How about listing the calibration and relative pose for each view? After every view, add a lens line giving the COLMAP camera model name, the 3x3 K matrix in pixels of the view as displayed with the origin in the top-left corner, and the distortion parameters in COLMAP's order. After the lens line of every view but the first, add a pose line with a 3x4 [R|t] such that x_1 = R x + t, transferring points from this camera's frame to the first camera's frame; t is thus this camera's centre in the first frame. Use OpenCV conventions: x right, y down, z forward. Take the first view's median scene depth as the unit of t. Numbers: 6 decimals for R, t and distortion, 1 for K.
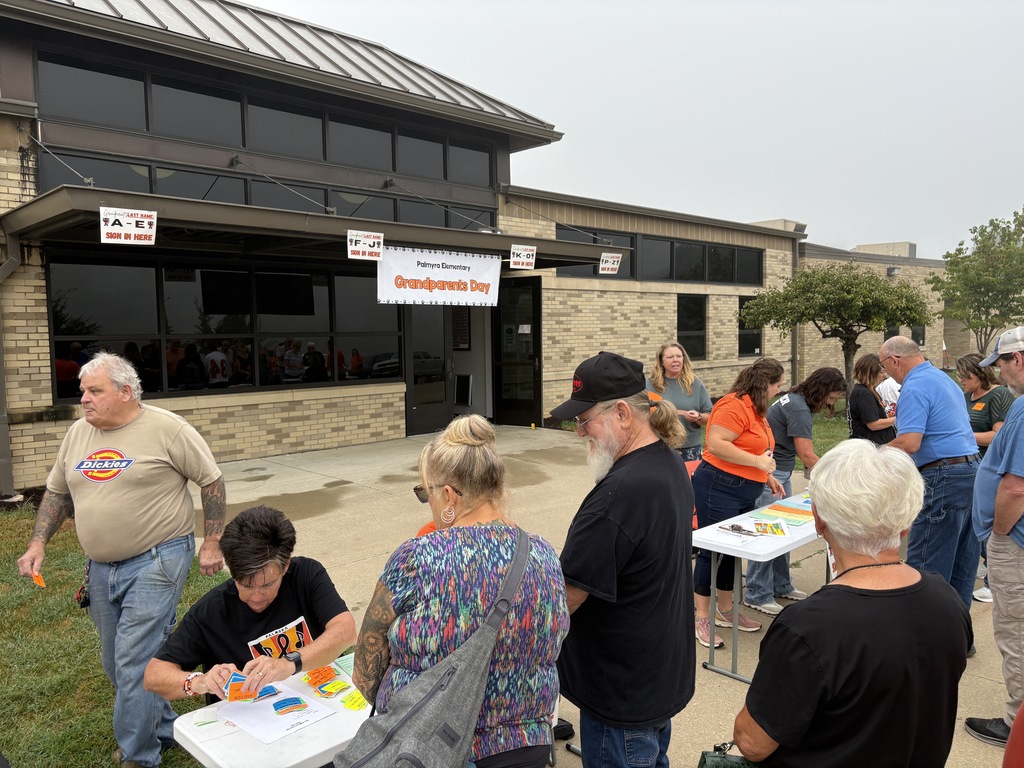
lens RADIAL K [[768.2, 0, 502.4], [0, 768.2, 392.3], [0, 0, 1]] dist [0.094320, -0.150946]
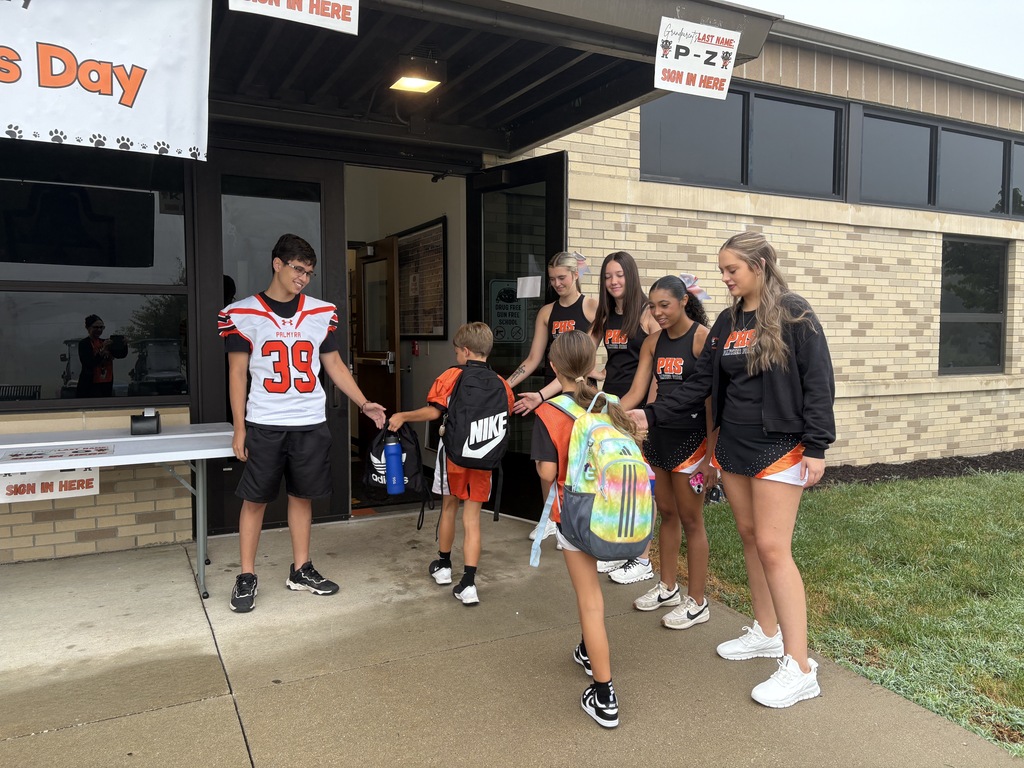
lens RADIAL K [[773.0, 0, 505.3], [0, 773.0, 386.9], [0, 0, 1]] dist [0.045254, -0.048748]
pose [[0.956791, 0.032653, -0.288936, 0.151374], [-0.035836, 0.999341, -0.005731, -0.027172], [0.288559, 0.015837, 0.957331, 0.634270]]
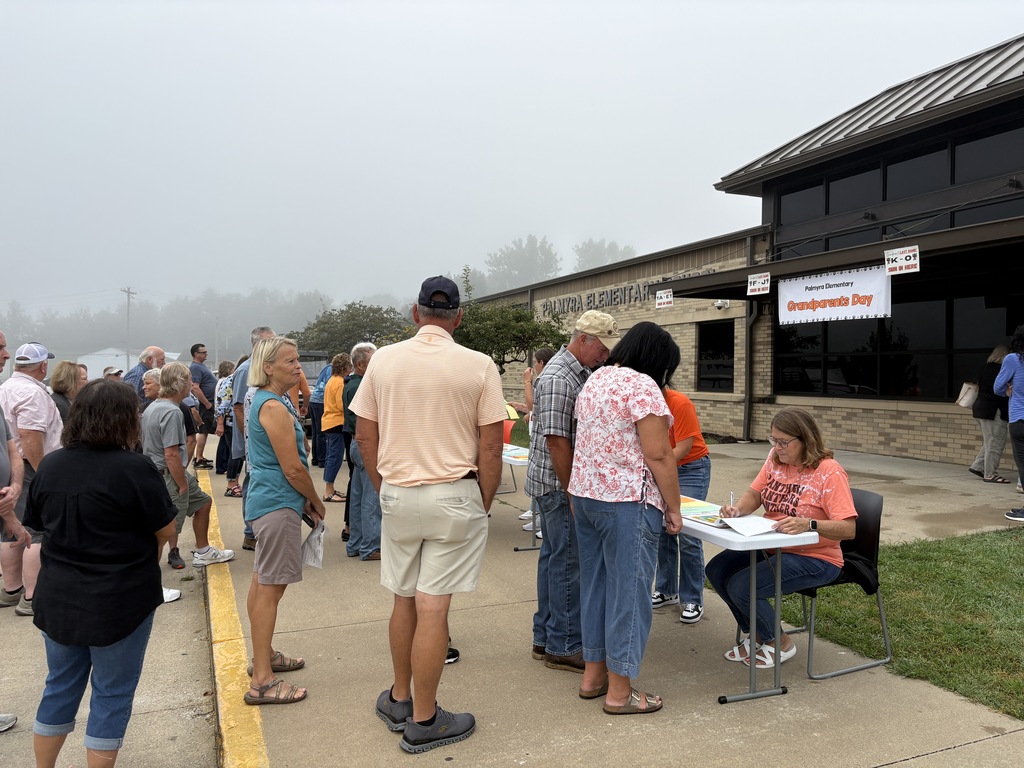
lens RADIAL K [[773.0, 0, 505.3], [0, 773.0, 386.9], [0, 0, 1]] dist [0.045254, -0.048748]
pose [[-0.369742, 0.023673, -0.928833, 0.874634], [-0.082666, 0.994873, 0.058263, -0.036538], [0.925450, 0.098325, -0.365889, 0.768856]]
